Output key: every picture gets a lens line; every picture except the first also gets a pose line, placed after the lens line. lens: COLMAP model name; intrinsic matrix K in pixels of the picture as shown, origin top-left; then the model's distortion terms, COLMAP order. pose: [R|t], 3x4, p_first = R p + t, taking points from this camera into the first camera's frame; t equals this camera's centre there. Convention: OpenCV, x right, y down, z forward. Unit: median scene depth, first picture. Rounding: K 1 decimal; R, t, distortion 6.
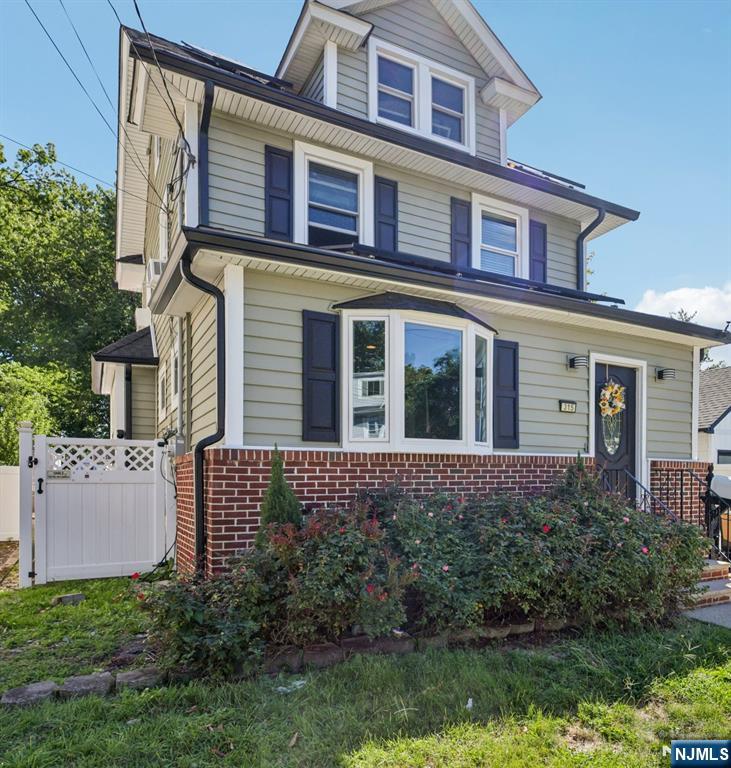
lens RADIAL K [[615.8, 0, 365.7], [0, 615.8, 450.4], [0, 0, 1]] dist [0.000622, 0.000570]
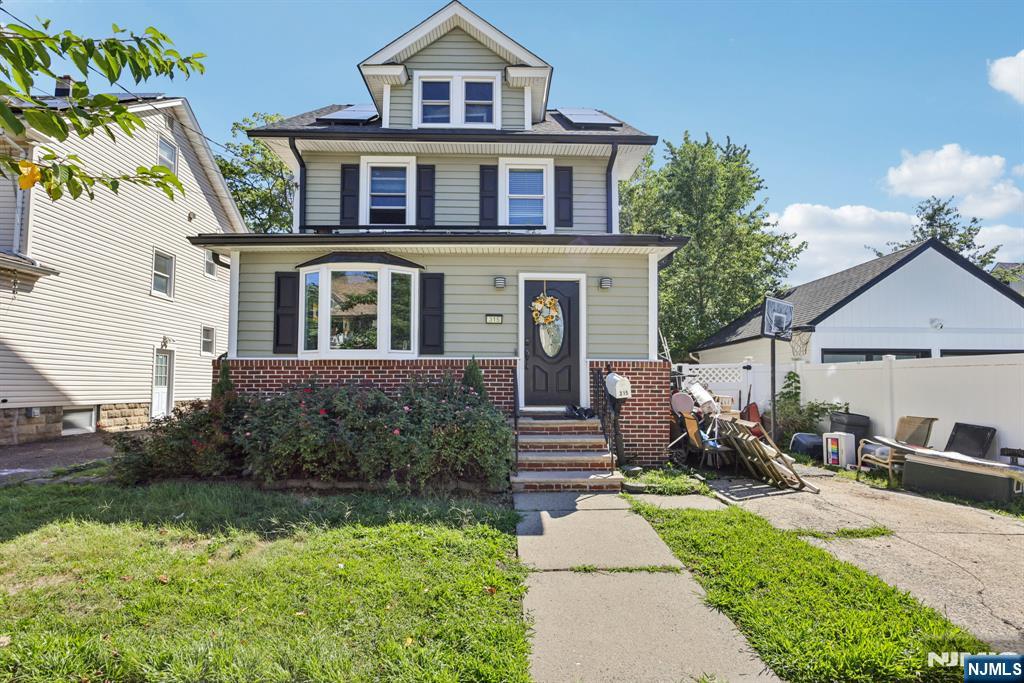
lens RADIAL K [[479.1, 0, 508.9], [0, 479.1, 338.3], [0, 0, 1]] dist [0.000029, 0.000463]
pose [[0.867412, -0.044859, -0.495565, 0.770799], [0.021925, 0.998406, -0.052001, 0.017013], [0.497108, 0.034241, 0.867013, 0.168206]]
